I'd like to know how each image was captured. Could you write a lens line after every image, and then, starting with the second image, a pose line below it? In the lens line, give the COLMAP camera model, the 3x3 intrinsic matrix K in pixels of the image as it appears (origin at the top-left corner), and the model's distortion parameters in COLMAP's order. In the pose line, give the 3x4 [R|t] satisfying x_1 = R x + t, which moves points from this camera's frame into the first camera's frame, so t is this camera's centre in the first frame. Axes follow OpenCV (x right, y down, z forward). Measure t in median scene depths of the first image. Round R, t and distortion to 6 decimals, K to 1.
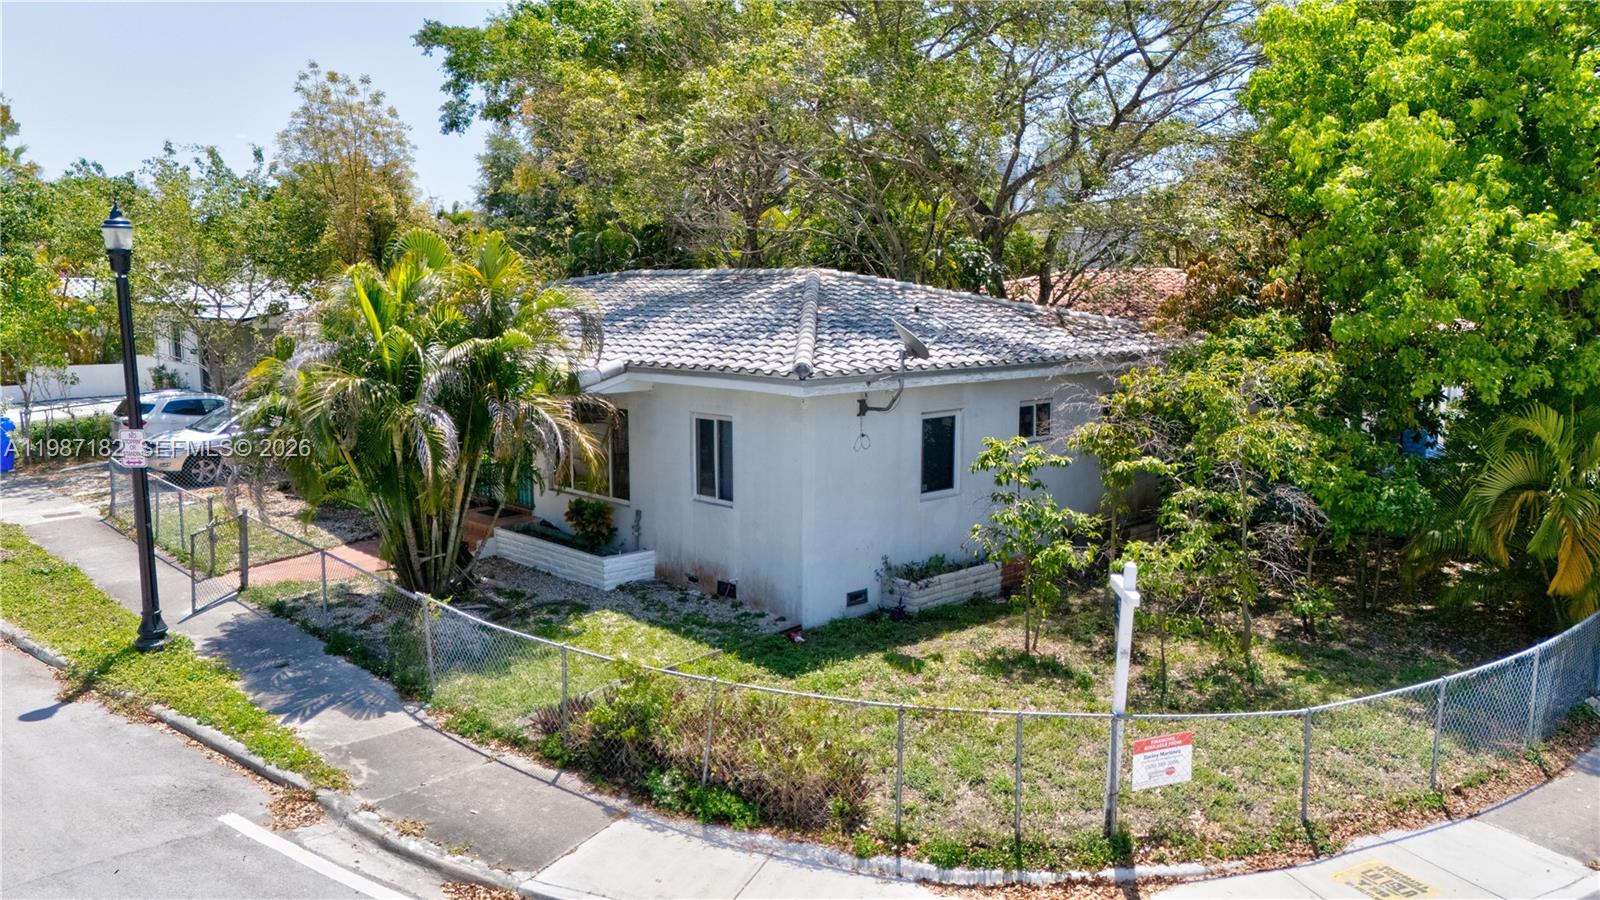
lens RADIAL K [[1164.0, 0, 800.0], [0, 1164.0, 450.0], [0, 0, 1]] dist [0.109634, -0.139800]
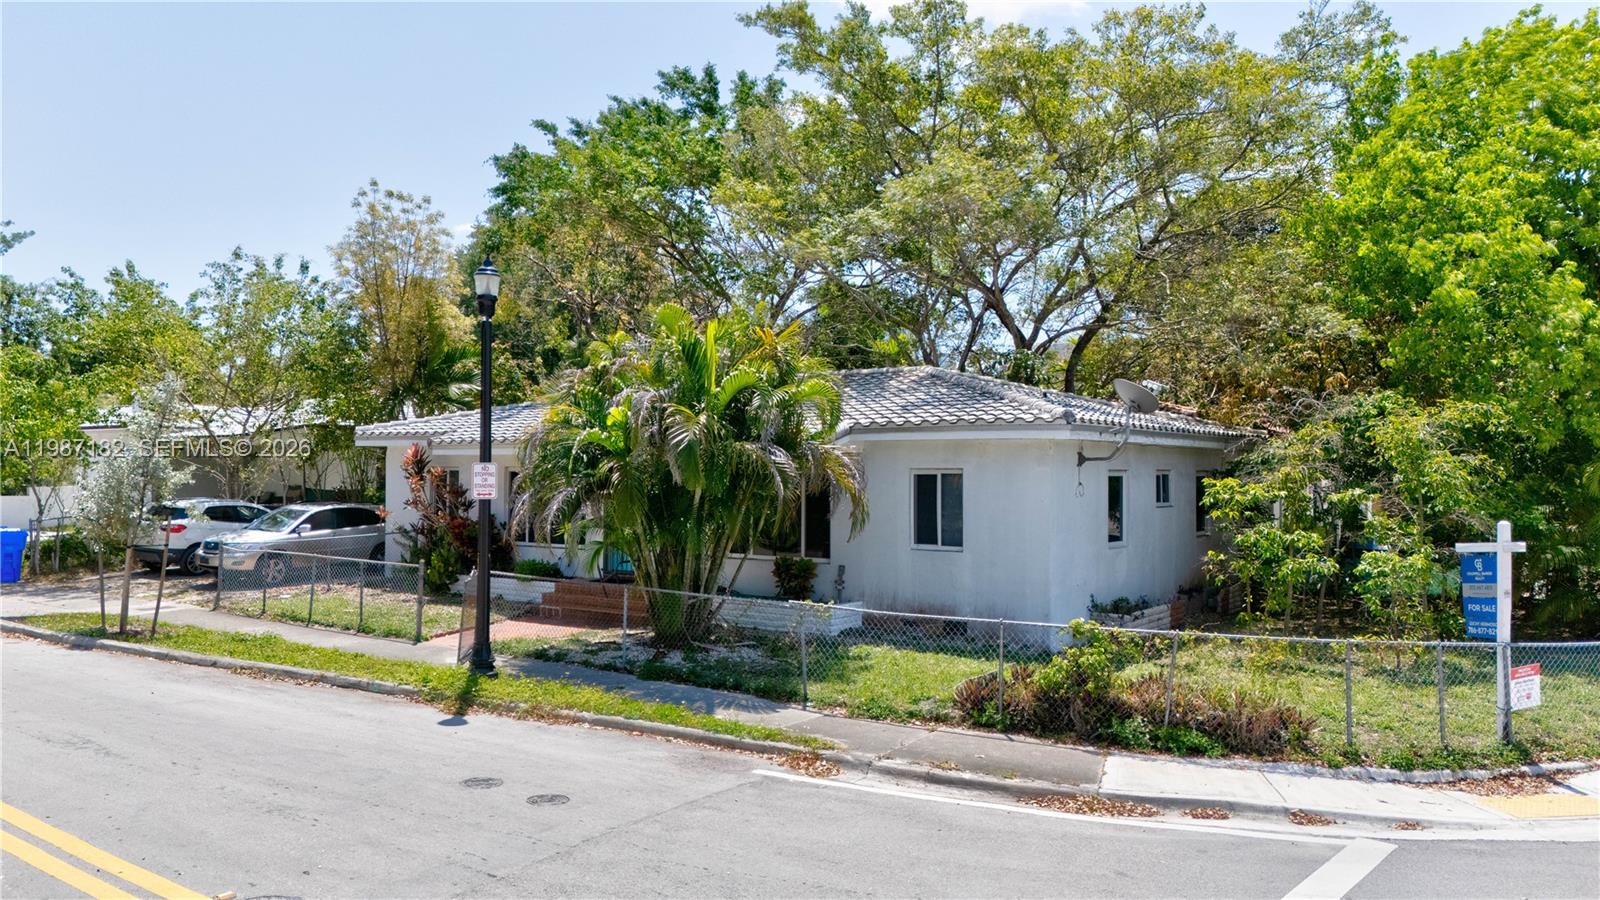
lens RADIAL K [[1164.0, 0, 800.0], [0, 1164.0, 450.0], [0, 0, 1]] dist [0.109634, -0.139800]
pose [[0.980328, 0.007305, 0.197239, -0.413614], [0.022398, 0.988742, -0.147942, 0.110923], [-0.196099, 0.149449, 0.969129, -0.061926]]
